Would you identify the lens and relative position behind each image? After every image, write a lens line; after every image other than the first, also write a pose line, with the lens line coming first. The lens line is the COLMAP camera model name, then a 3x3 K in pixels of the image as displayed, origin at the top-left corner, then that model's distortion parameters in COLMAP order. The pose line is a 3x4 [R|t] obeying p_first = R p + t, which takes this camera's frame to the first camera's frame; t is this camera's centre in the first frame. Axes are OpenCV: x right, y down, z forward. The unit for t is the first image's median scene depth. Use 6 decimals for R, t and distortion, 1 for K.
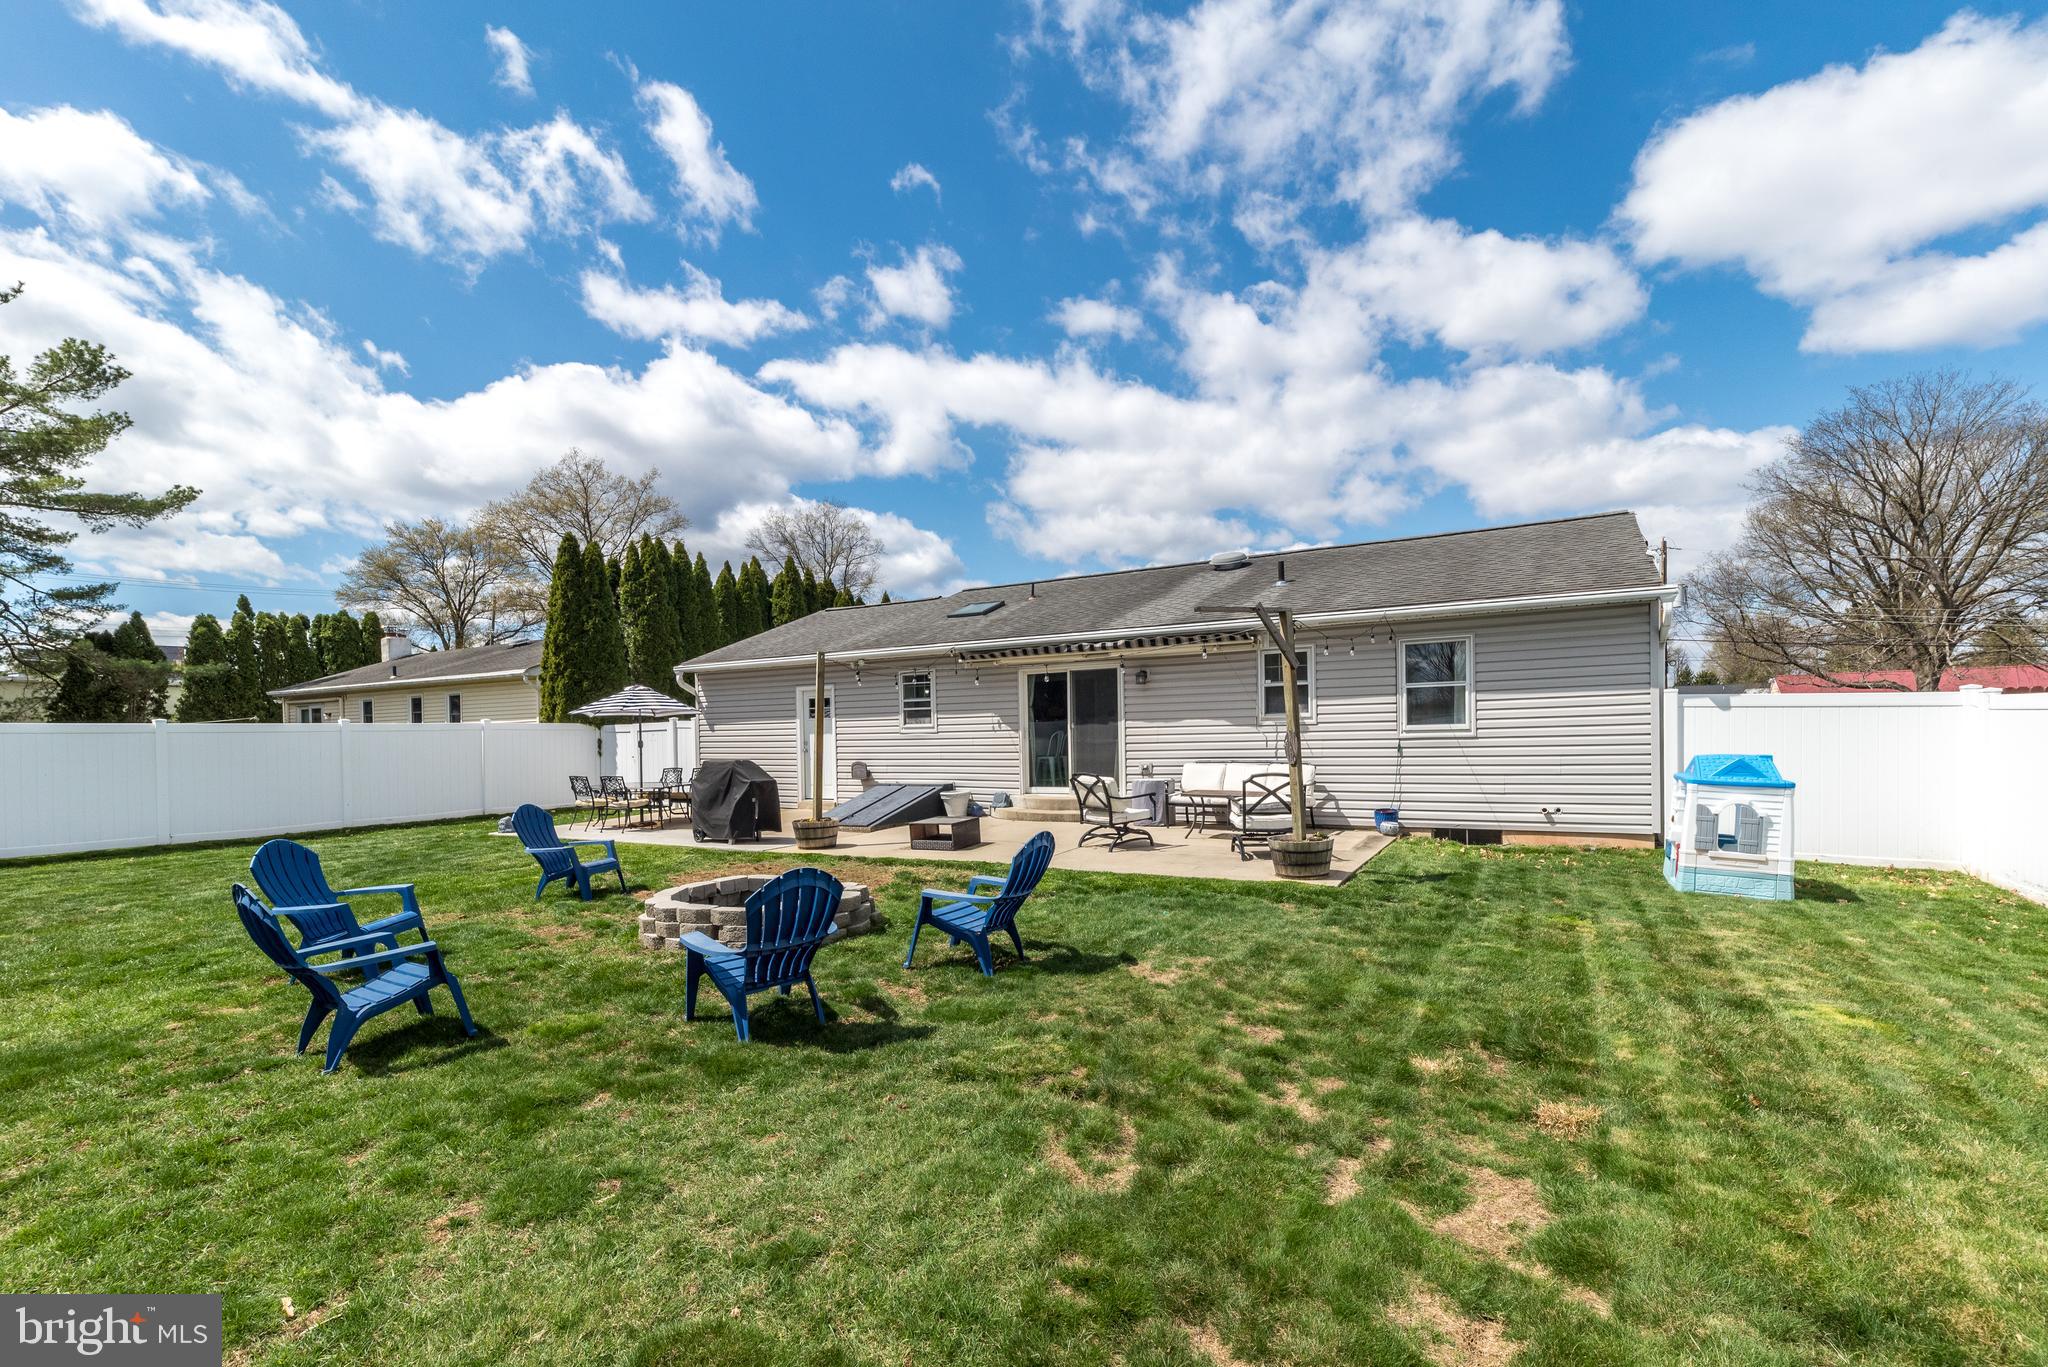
lens RADIAL K [[893.8, 0, 1006.7], [0, 893.8, 764.7], [0, 0, 1]] dist [0.007605, -0.001113]
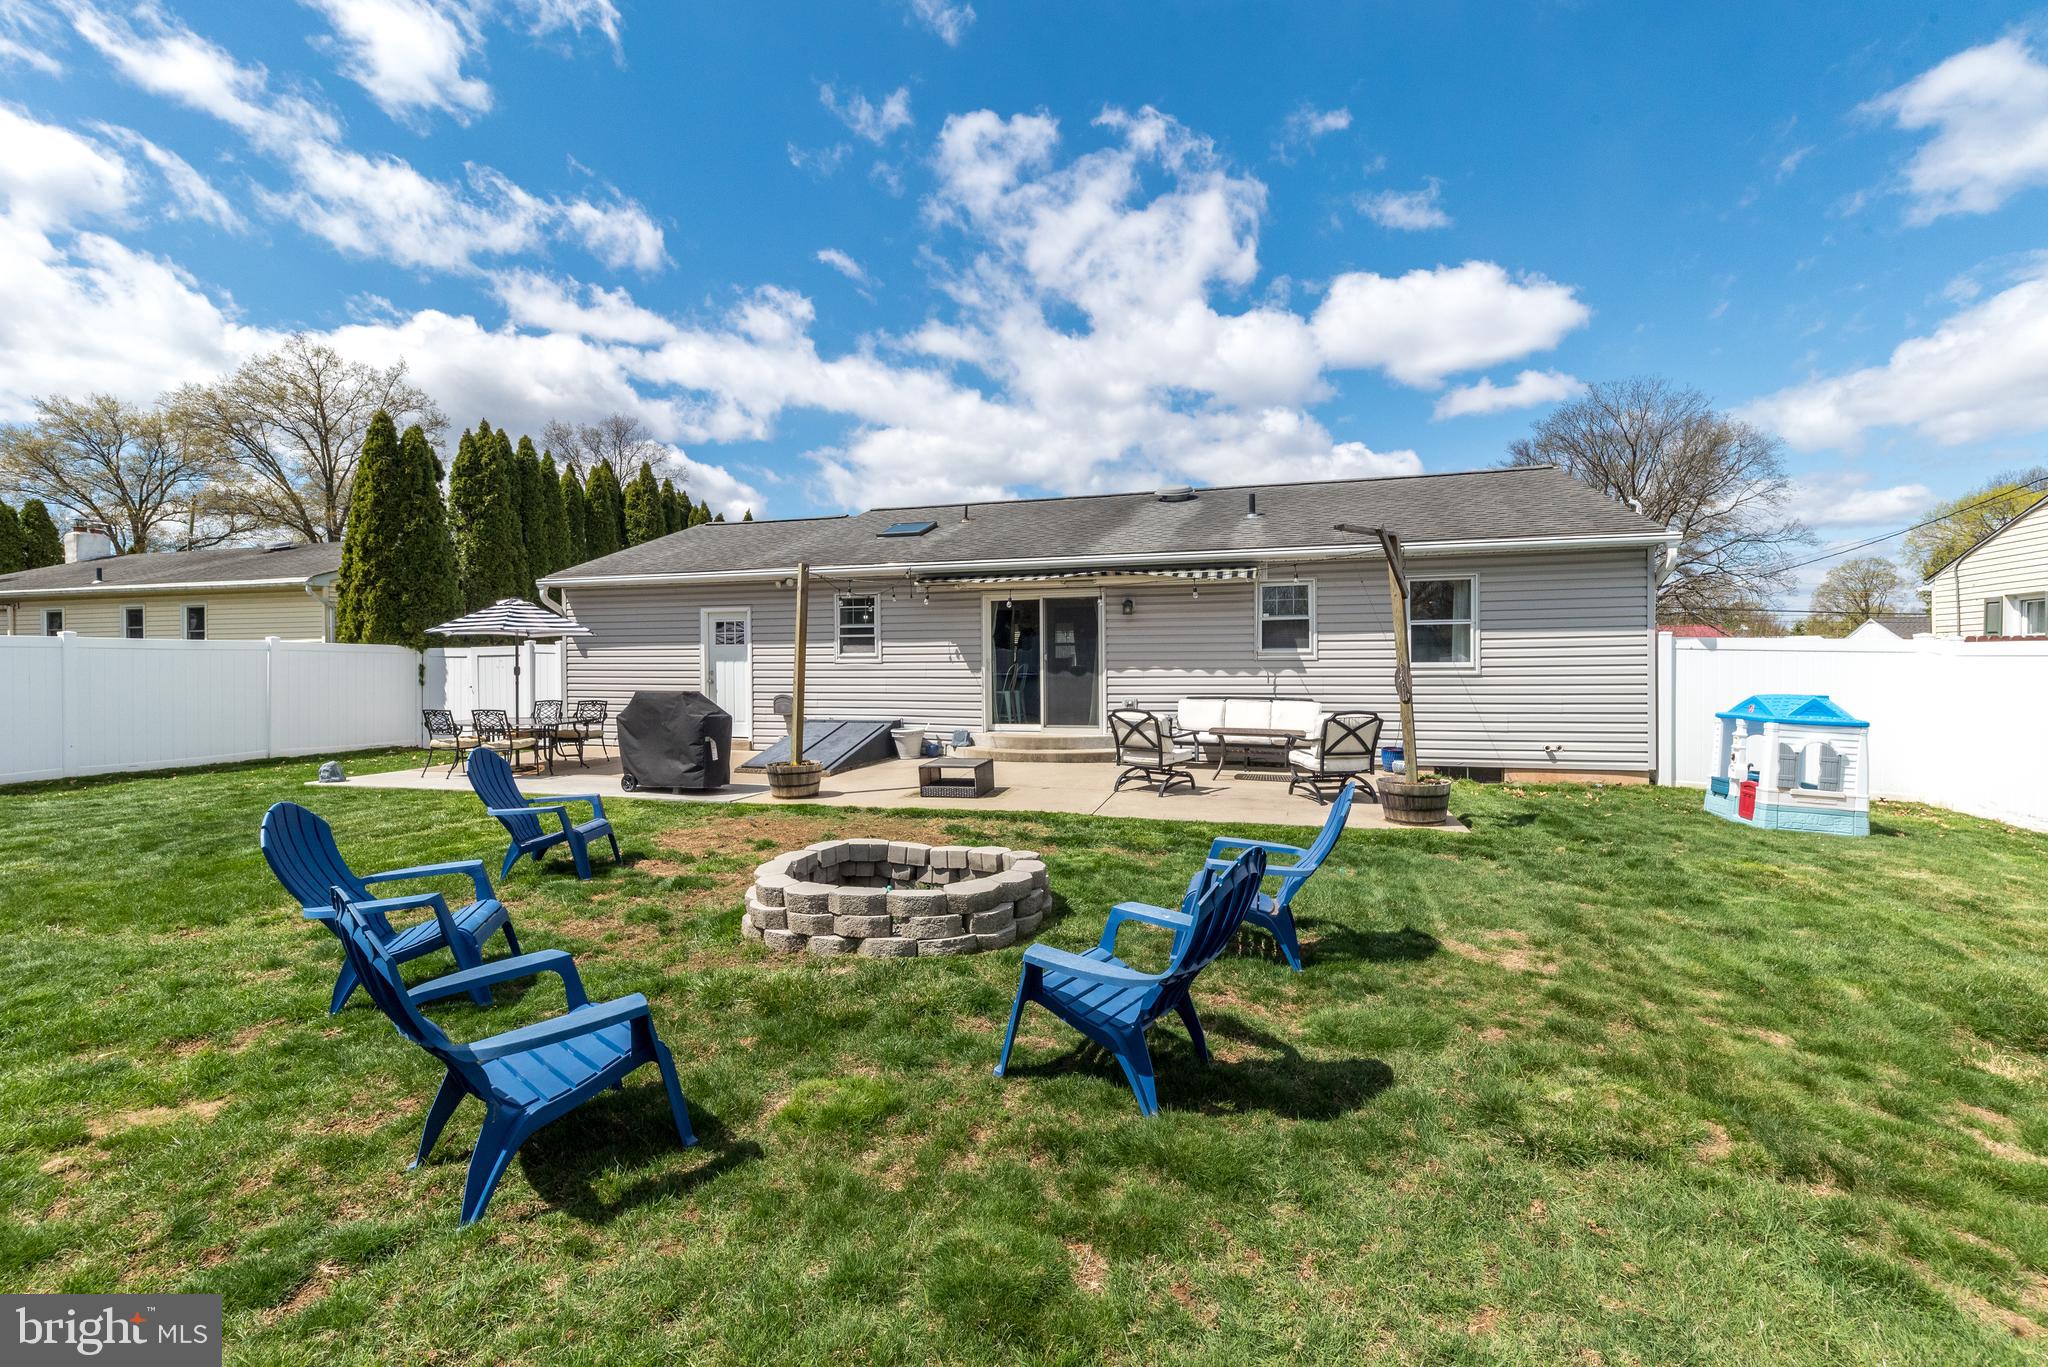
lens RADIAL K [[893.8, 0, 1022.9], [0, 893.8, 685.1], [0, 0, 1]] dist [0.007605, -0.001113]
pose [[0.973689, 0.011300, 0.227600, -0.197923], [-0.007419, 0.999812, -0.017901, 0.001959], [-0.227759, 0.015741, 0.973590, 0.134666]]
